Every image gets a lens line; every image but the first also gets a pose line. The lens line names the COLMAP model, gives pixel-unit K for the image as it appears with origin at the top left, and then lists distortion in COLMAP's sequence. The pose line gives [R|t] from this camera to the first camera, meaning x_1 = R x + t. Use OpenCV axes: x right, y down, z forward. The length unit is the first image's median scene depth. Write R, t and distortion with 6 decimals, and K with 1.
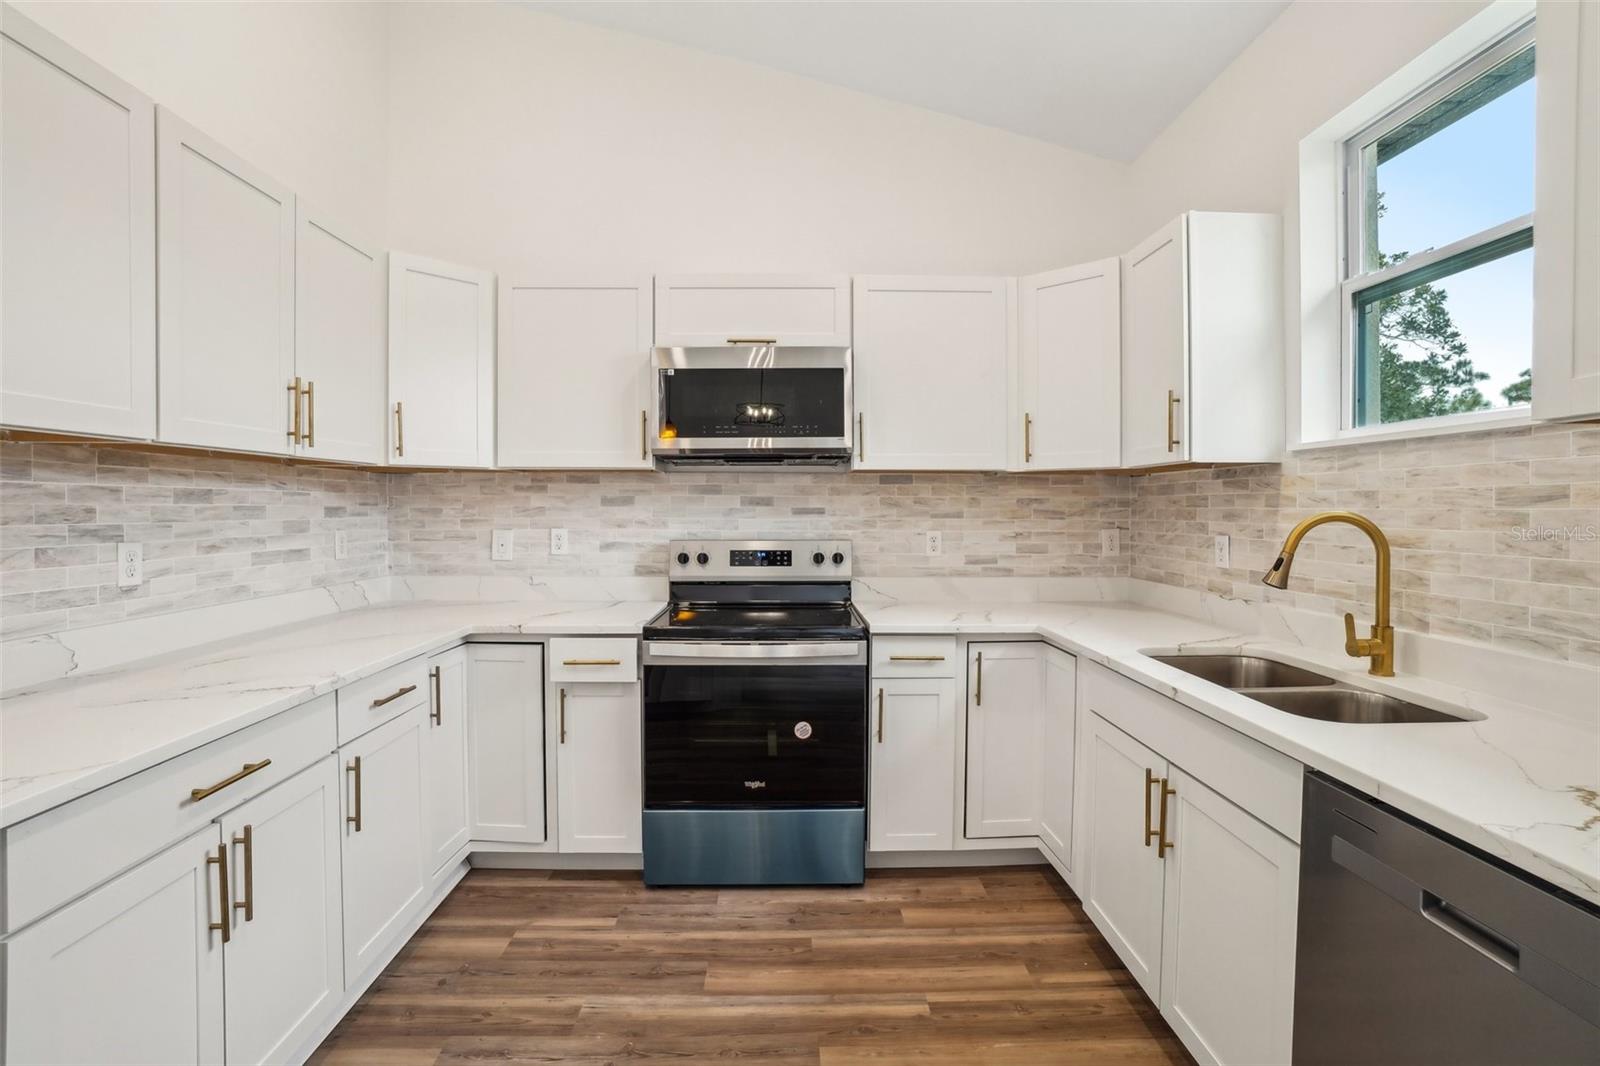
lens RADIAL K [[732.3, 0, 792.5], [0, 732.3, 512.1], [0, 0, 1]] dist [-0.054759, 0.023713]
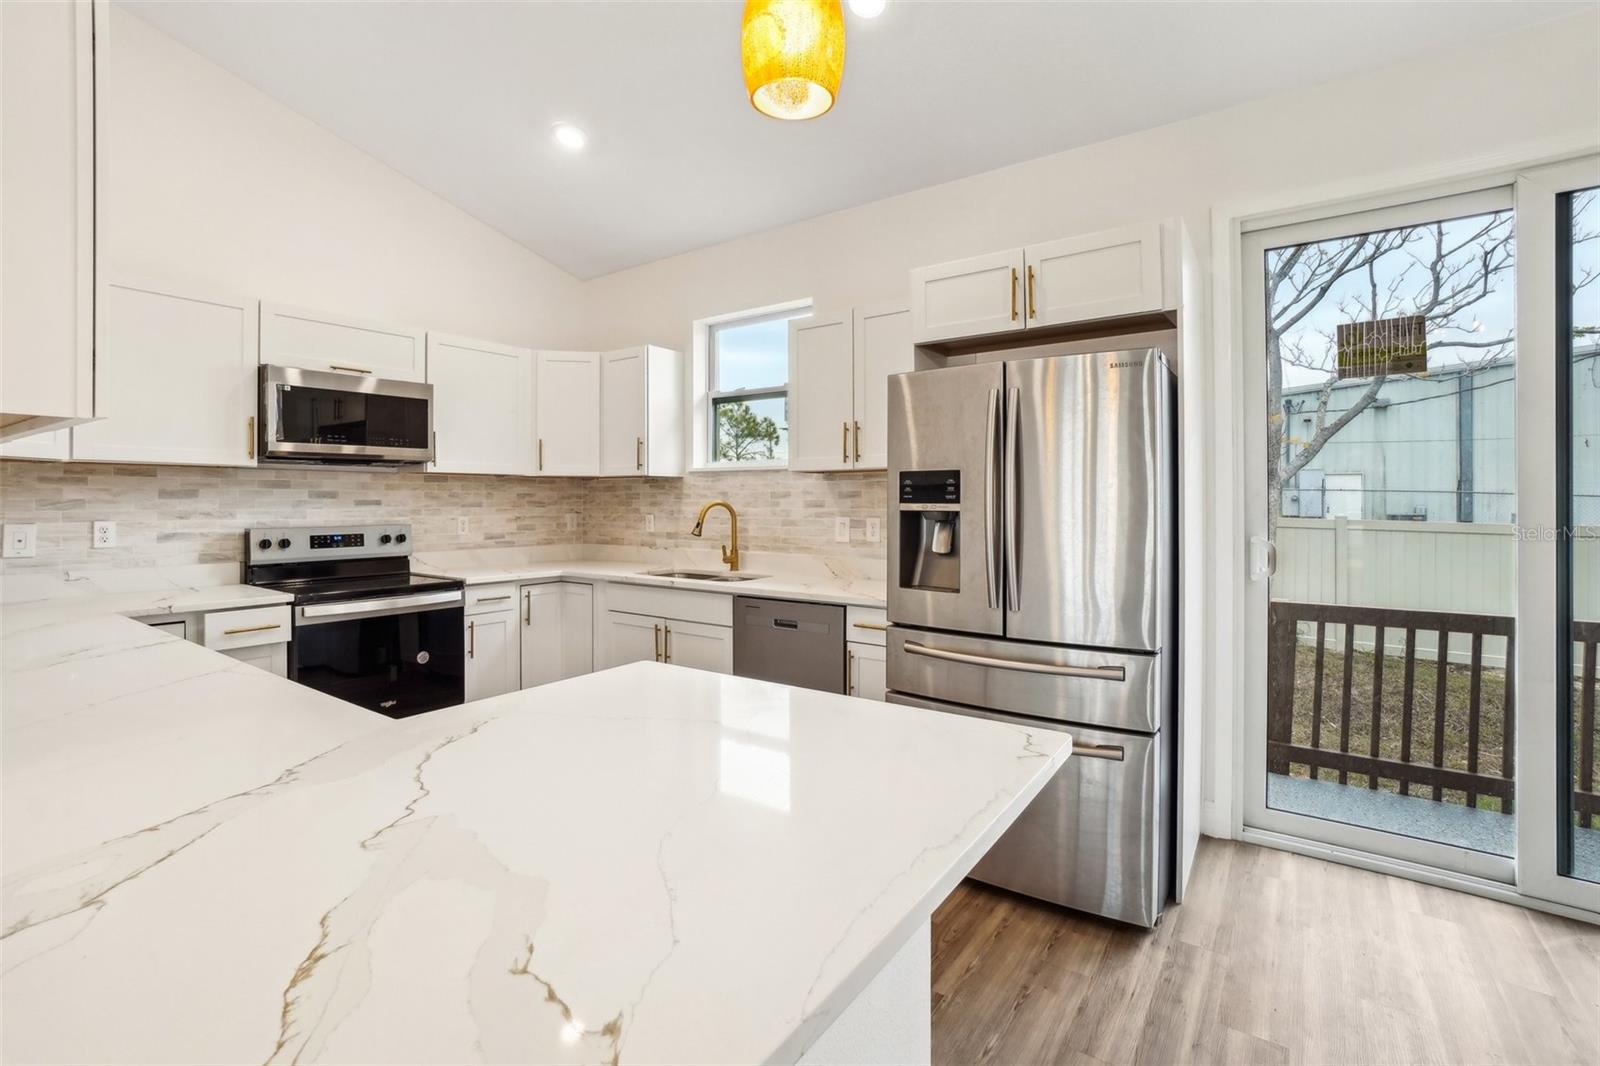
lens RADIAL K [[732.3, 0, 792.5], [0, 732.3, 512.1], [0, 0, 1]] dist [-0.054759, 0.023713]
pose [[0.605456, -0.014517, 0.795747, -0.568592], [0.005087, 0.999884, 0.014371, 0.000991], [-0.795863, -0.004653, 0.605459, -0.358511]]
